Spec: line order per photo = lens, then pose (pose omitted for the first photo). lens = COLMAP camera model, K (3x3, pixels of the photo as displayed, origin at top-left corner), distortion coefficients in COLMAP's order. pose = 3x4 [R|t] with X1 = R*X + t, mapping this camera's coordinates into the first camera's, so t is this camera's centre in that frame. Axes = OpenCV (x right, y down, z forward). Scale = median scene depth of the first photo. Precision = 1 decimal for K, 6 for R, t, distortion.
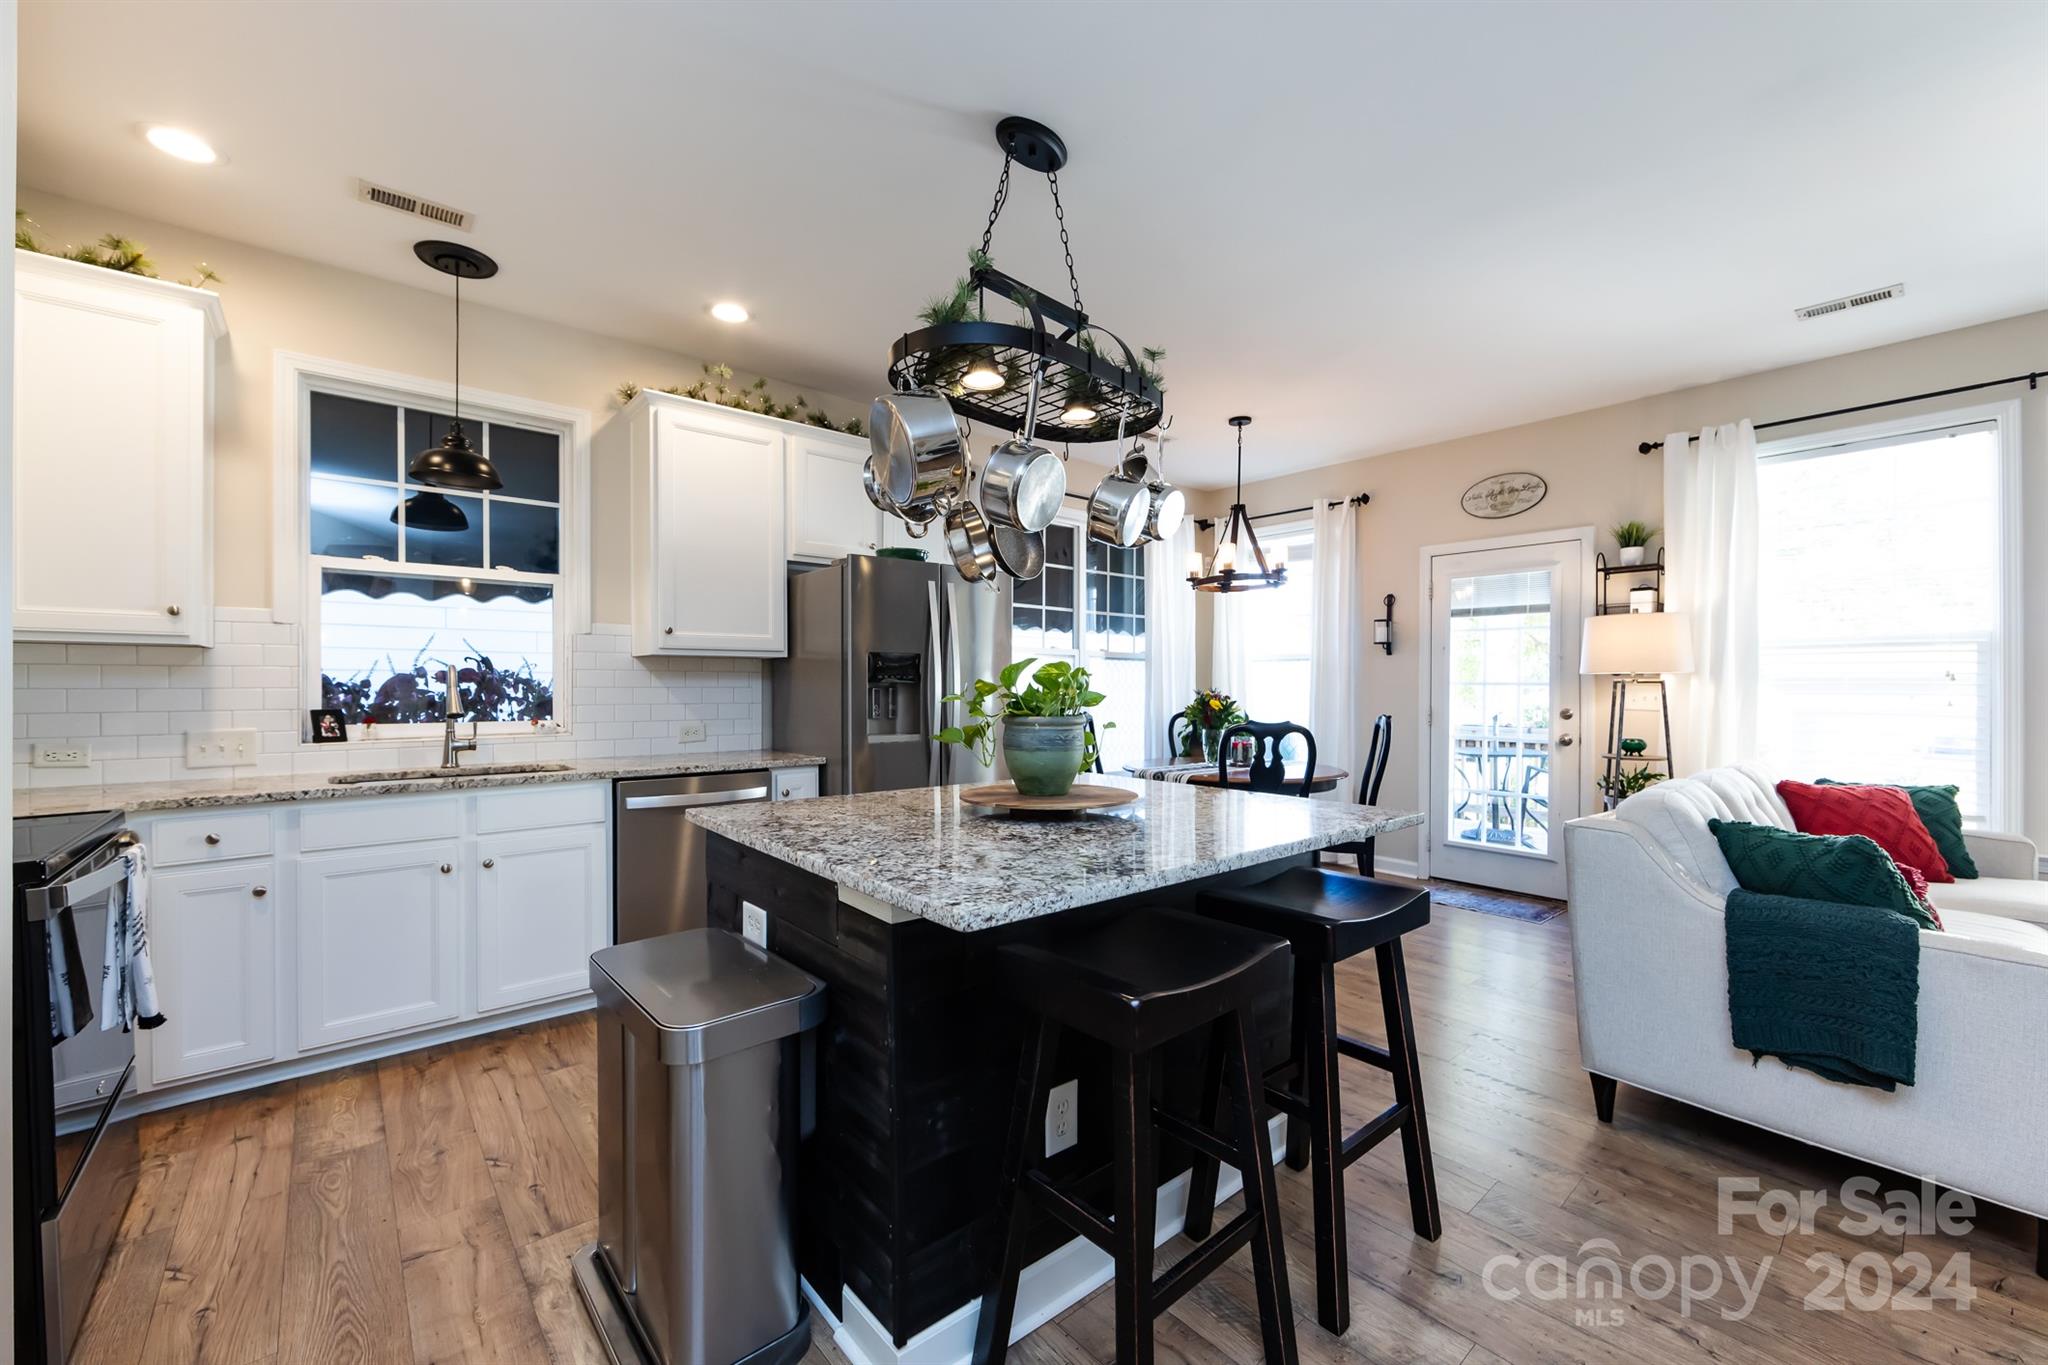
lens RADIAL K [[803.5, 0, 1009.0], [0, 803.5, 689.0], [0, 0, 1]] dist [-0.002038, -0.000823]
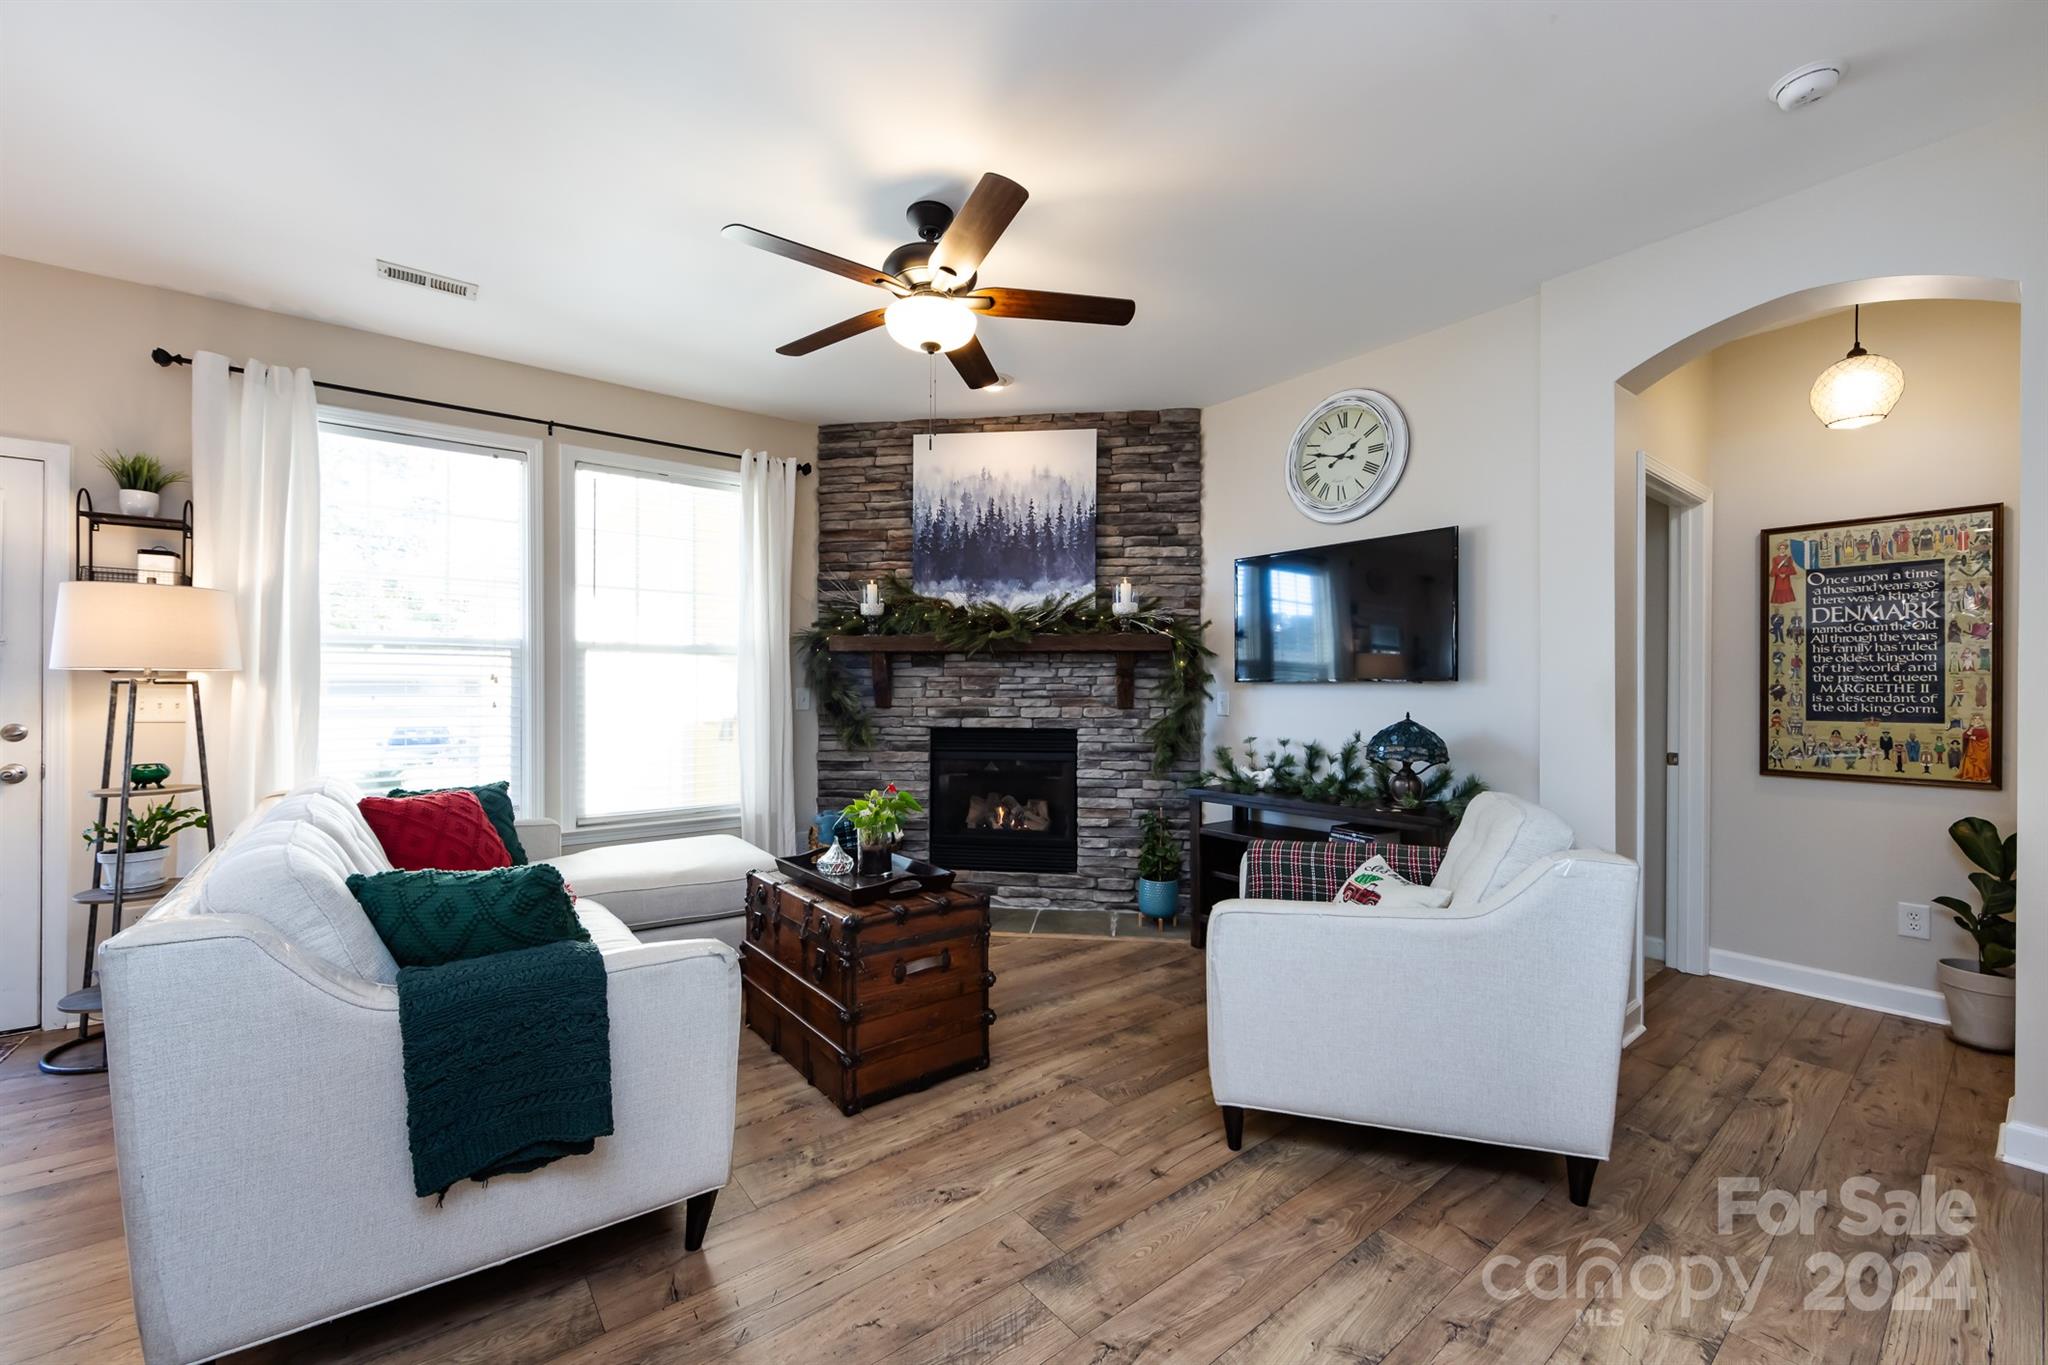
lens RADIAL K [[803.5, 0, 1046.2], [0, 803.5, 689.0], [0, 0, 1]] dist [-0.002038, -0.000823]
pose [[0.024341, 0.000062, 0.999704, 0.102106], [0.003445, 0.999994, -0.000146, -0.000253], [-0.999698, 0.003448, 0.024341, 0.204079]]
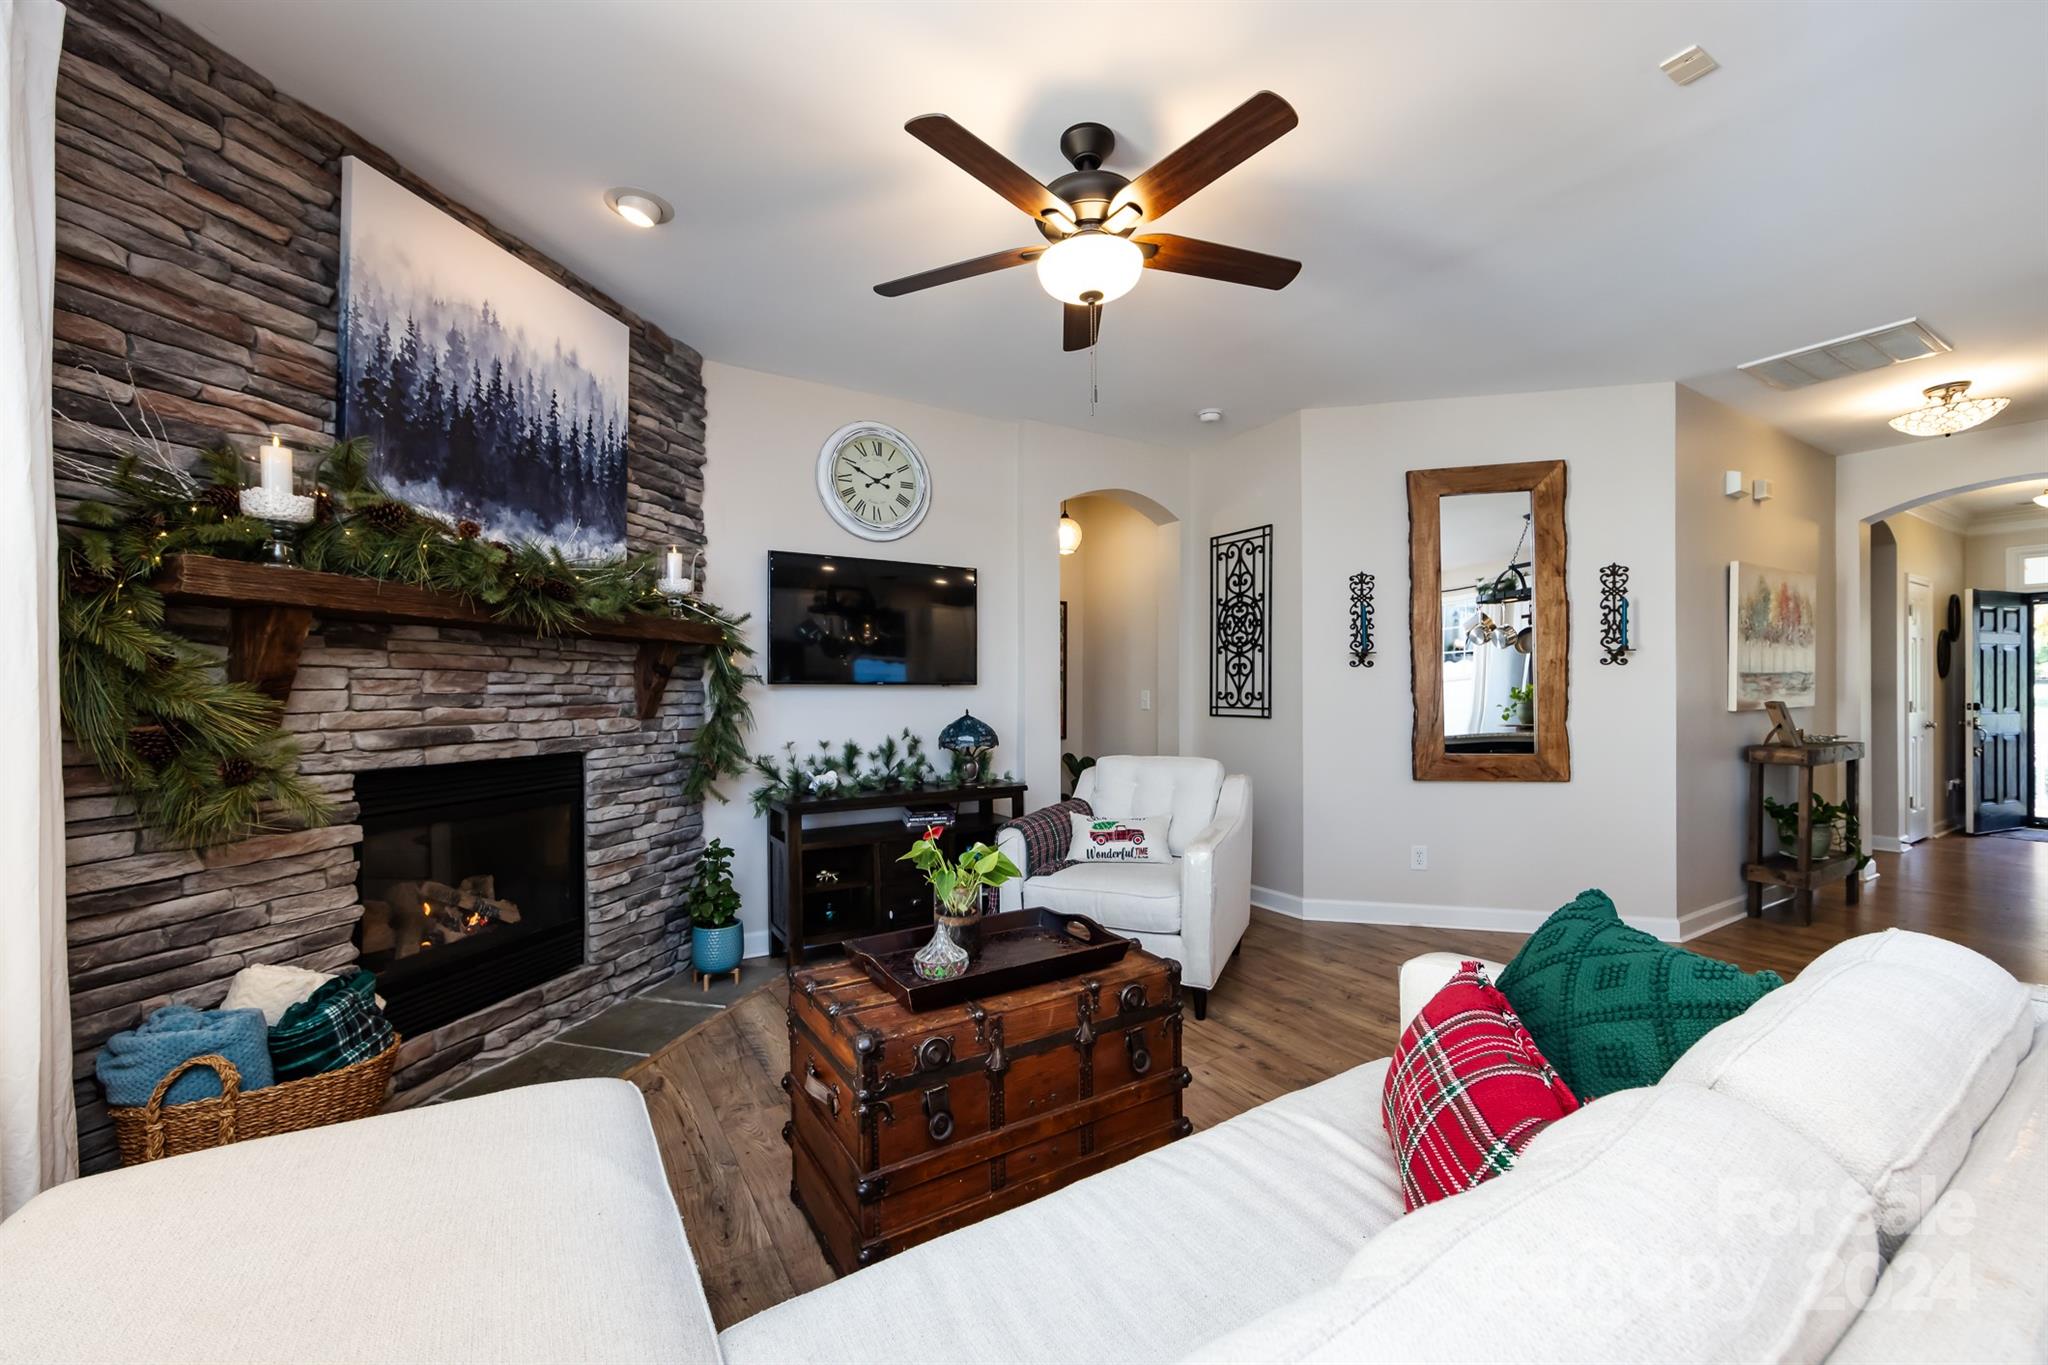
lens RADIAL K [[803.5, 0, 1026.5], [0, 803.5, 697.3], [0, 0, 1]] dist [-0.002038, -0.000823]
pose [[-0.987502, 0.000994, 0.157600, 0.718344], [0.002561, 0.999949, 0.009744, -0.001920], [-0.157583, 0.010026, -0.987455, 0.899138]]
